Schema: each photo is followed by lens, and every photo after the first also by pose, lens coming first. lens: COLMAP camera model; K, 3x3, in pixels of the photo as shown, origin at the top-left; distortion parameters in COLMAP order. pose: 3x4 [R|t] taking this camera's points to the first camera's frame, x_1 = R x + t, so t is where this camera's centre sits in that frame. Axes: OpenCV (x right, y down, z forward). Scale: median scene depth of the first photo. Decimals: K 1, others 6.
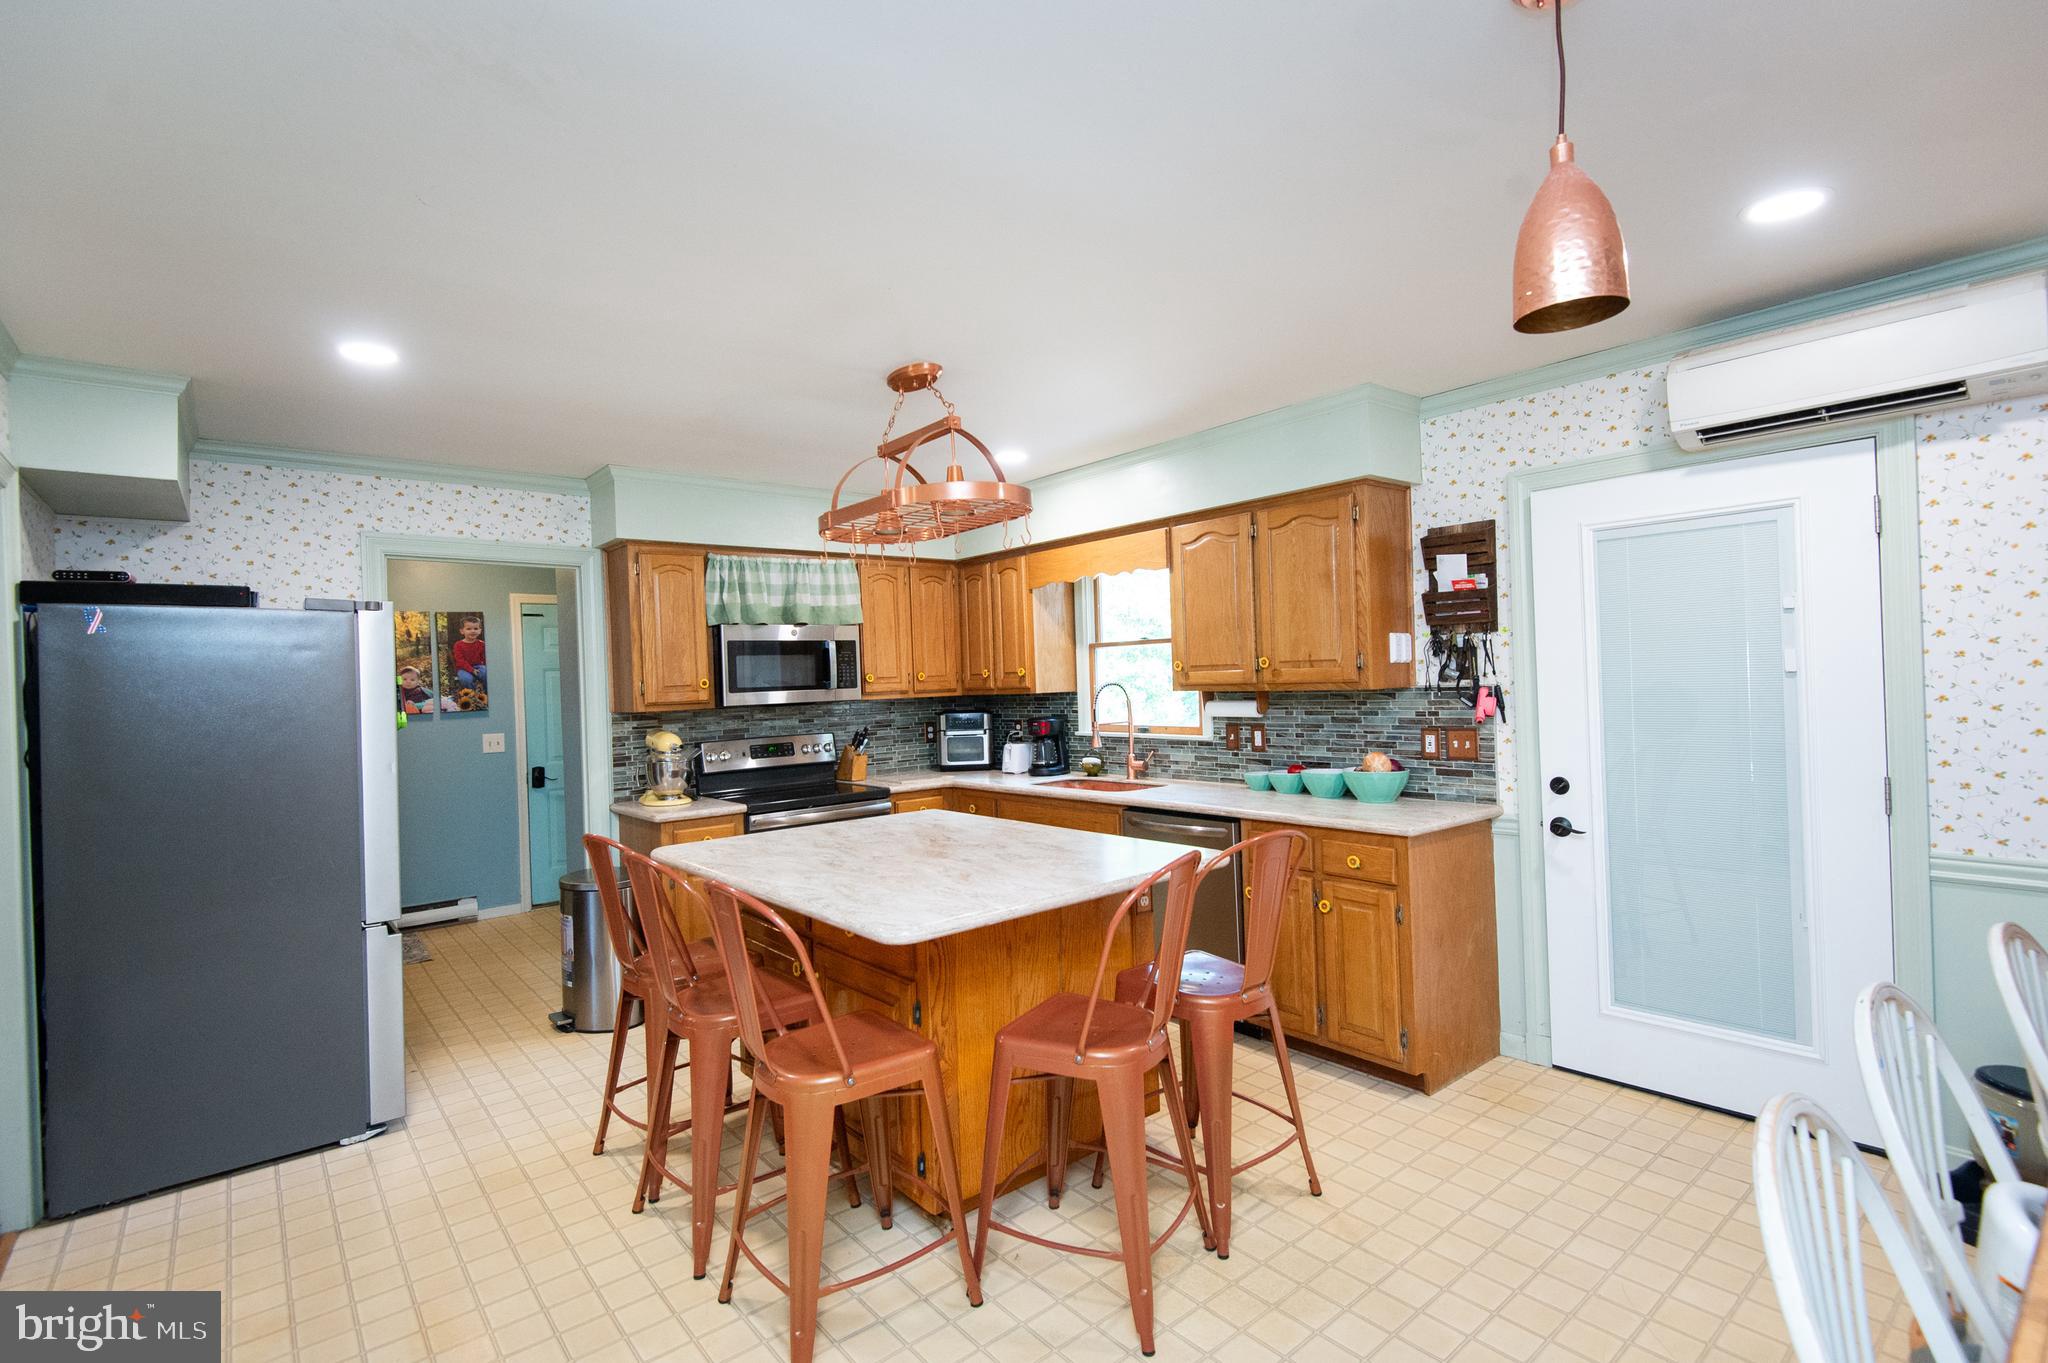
lens RADIAL K [[944.6, 0, 1024.0], [0, 944.6, 681.5], [0, 0, 1]] dist [0.035592, -0.021641]
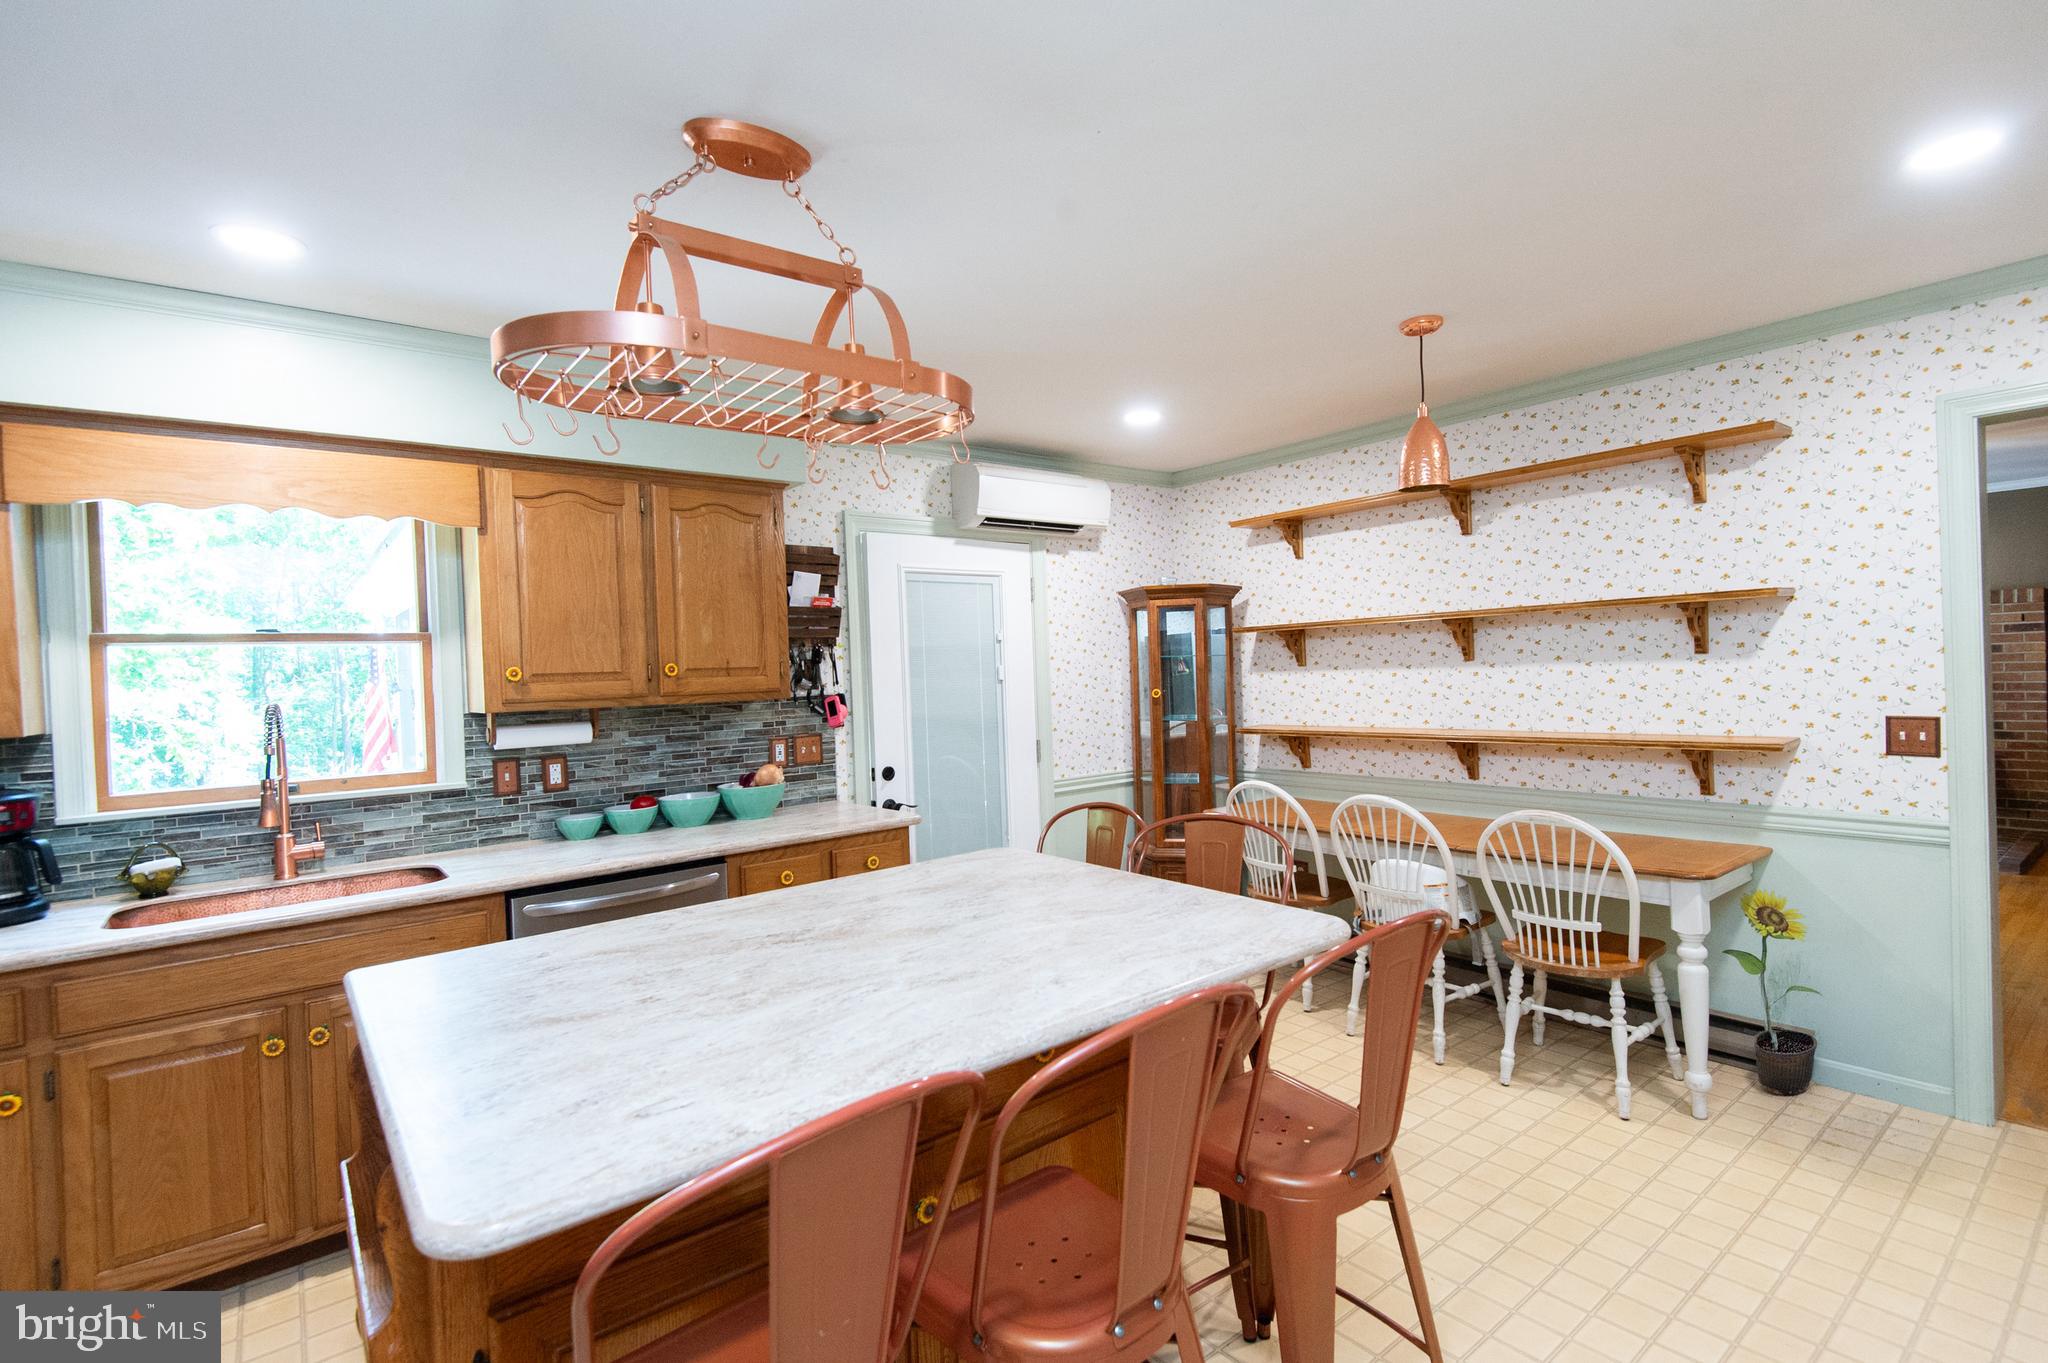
lens RADIAL K [[944.6, 0, 1024.0], [0, 944.6, 681.5], [0, 0, 1]] dist [0.035592, -0.021641]
pose [[0.019698, 0.018936, 0.999627, -0.596916], [0.039222, 0.999036, -0.019698, 0.019330], [-0.999036, 0.039596, 0.018937, 0.722434]]
